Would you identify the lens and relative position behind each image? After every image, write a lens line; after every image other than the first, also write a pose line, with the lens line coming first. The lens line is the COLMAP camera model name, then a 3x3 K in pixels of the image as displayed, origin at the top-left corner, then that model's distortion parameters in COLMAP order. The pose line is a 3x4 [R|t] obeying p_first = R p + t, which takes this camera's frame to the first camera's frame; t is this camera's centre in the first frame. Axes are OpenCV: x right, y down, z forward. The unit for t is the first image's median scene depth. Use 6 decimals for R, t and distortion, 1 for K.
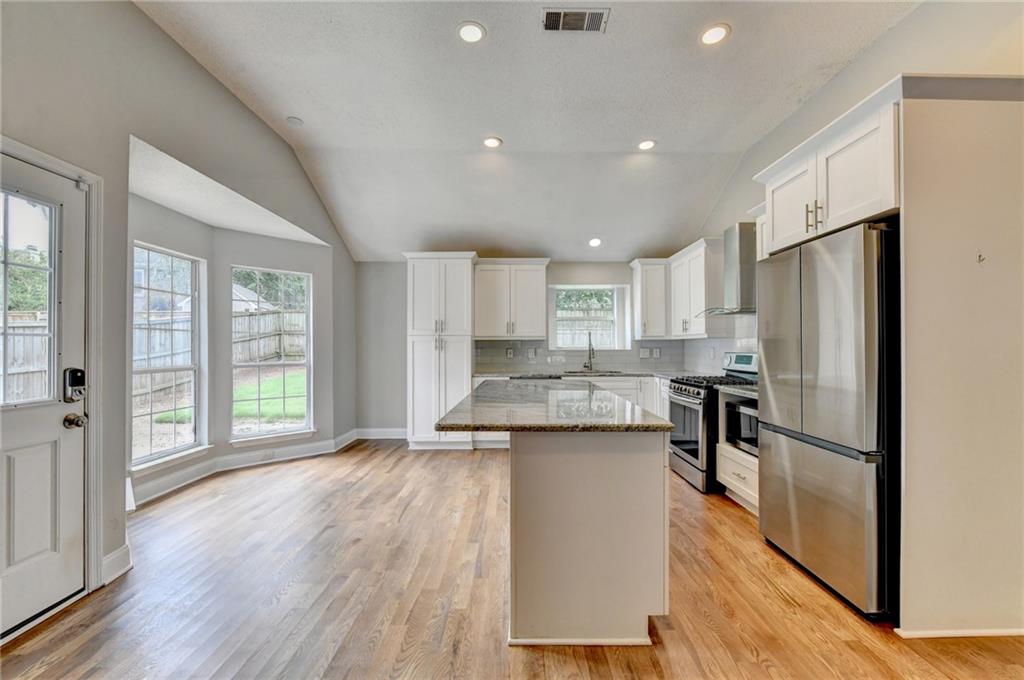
lens RADIAL K [[415.3, 0, 508.2], [0, 415.3, 342.2], [0, 0, 1]] dist [-0.008299, -0.000719]
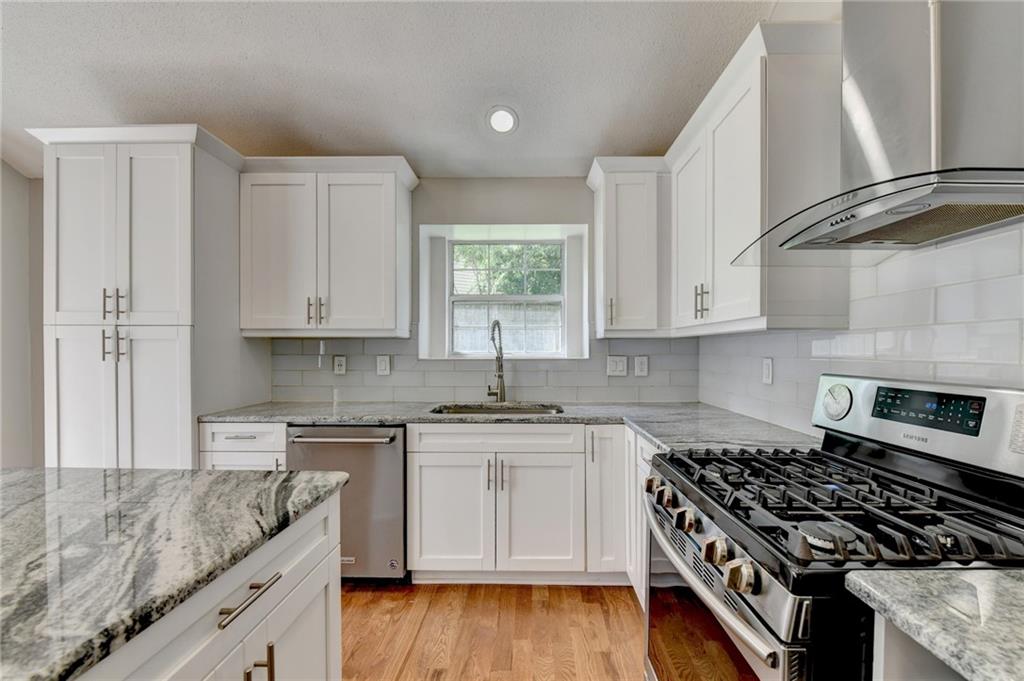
lens RADIAL K [[415.3, 0, 524.1], [0, 415.3, 354.4], [0, 0, 1]] dist [-0.008299, -0.000719]
pose [[0.999985, 0.003393, -0.004190, 0.235618], [-0.003296, 0.999730, 0.022985, 0.002193], [0.004267, -0.022971, 0.999727, 0.546377]]
